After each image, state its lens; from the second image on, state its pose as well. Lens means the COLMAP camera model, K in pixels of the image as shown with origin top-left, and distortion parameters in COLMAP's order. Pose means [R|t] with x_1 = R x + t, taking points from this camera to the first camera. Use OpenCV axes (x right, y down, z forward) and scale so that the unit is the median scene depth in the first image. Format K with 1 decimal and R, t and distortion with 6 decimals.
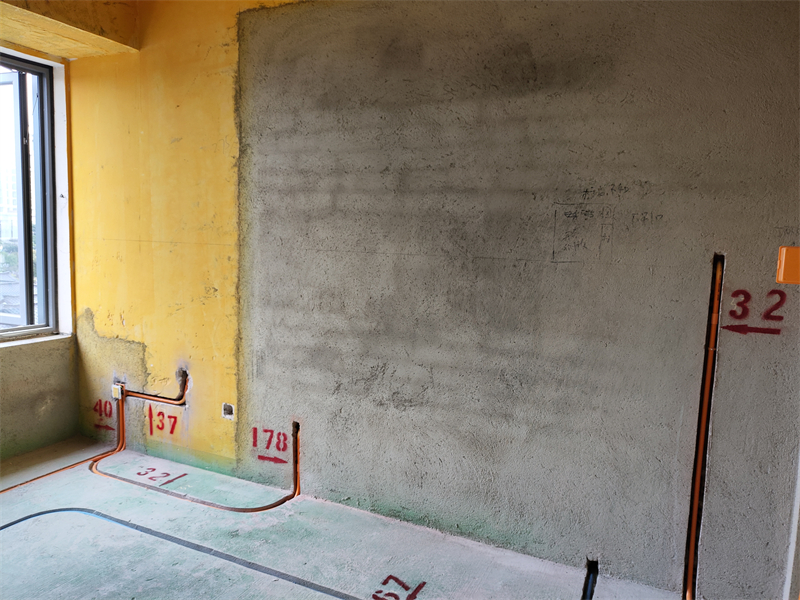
lens RADIAL K [[583.8, 0, 403.4], [0, 583.8, 296.4], [0, 0, 1]] dist [0.051093, -0.058002]
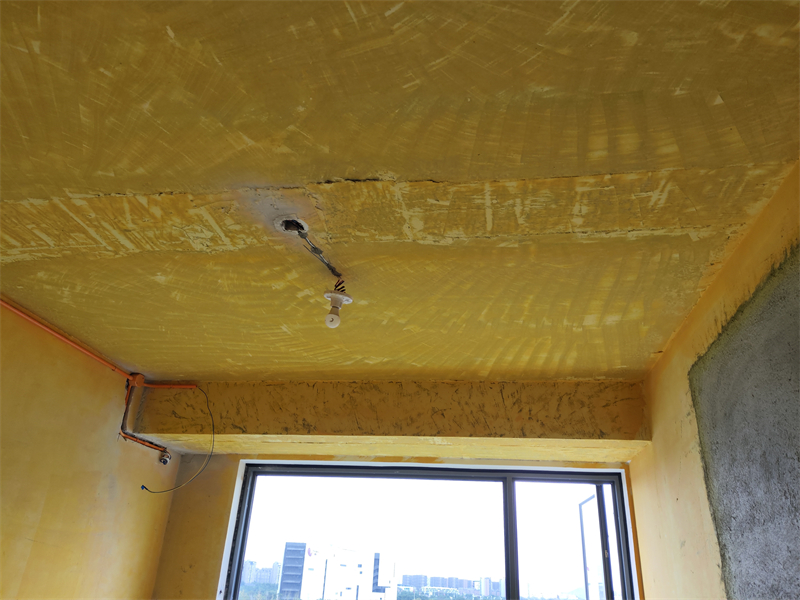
lens RADIAL K [[583.8, 0, 402.3], [0, 583.8, 304.0], [0, 0, 1]] dist [0.051093, -0.058002]
pose [[0.292734, -0.432272, -0.852905, 0.316220], [-0.131654, 0.865263, -0.483722, -0.118830], [0.947087, 0.253890, 0.196381, 0.435045]]
